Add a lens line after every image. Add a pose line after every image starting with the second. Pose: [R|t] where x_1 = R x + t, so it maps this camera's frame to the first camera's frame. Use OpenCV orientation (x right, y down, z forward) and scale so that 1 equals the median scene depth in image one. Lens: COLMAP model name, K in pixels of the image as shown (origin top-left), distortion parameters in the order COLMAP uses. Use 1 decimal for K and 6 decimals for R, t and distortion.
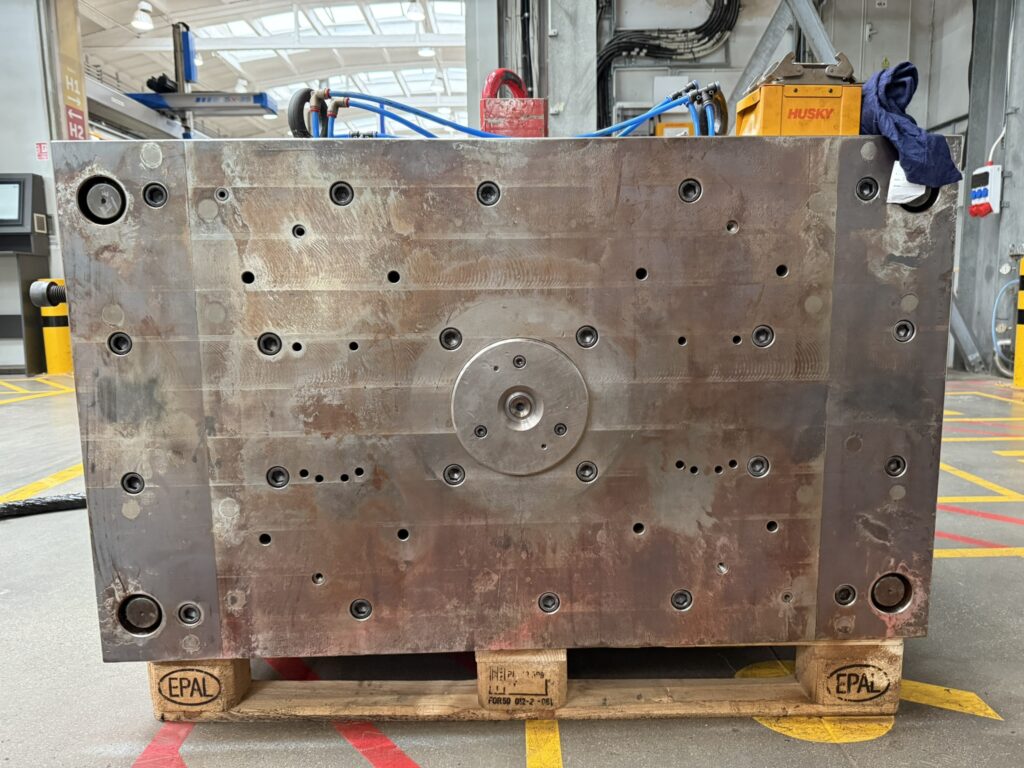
lens RADIAL K [[720.2, 0, 512.4], [0, 720.2, 385.2], [0, 0, 1]] dist [-0.009931, -0.002019]
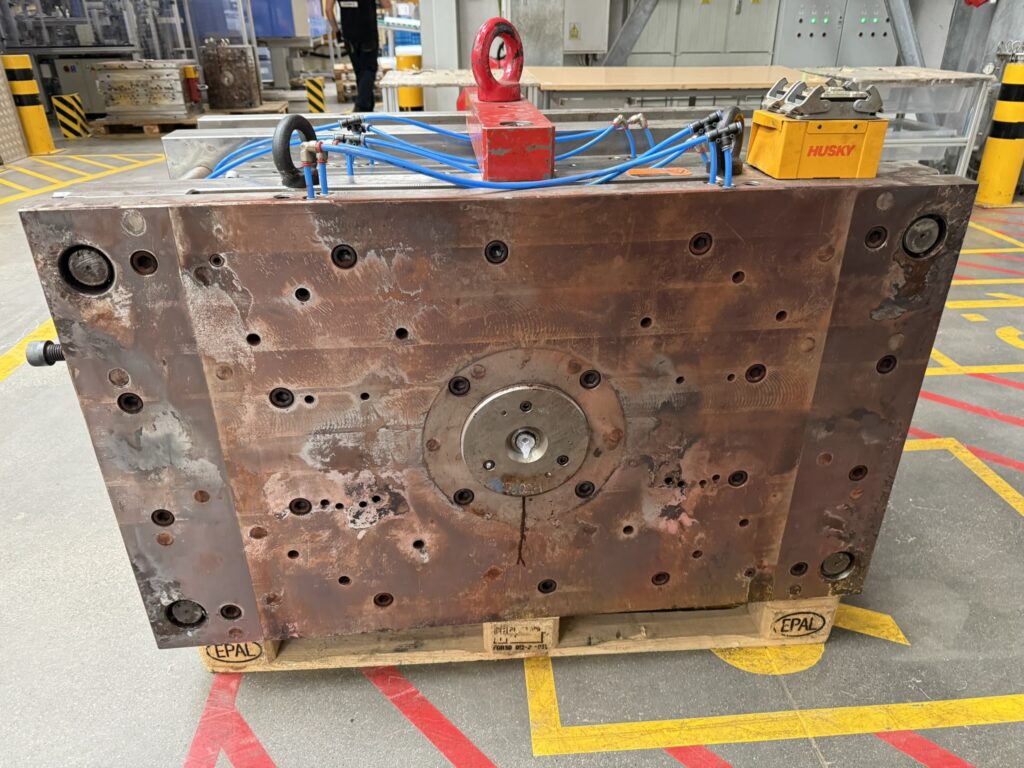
lens RADIAL K [[720.2, 0, 510.7], [0, 720.2, 381.6], [0, 0, 1]] dist [-0.009931, -0.002019]
pose [[0.997928, -0.021193, 0.060755, -0.073933], [0.000047, 0.944445, 0.328668, -0.402046], [-0.064346, -0.327984, 0.942489, 0.028041]]
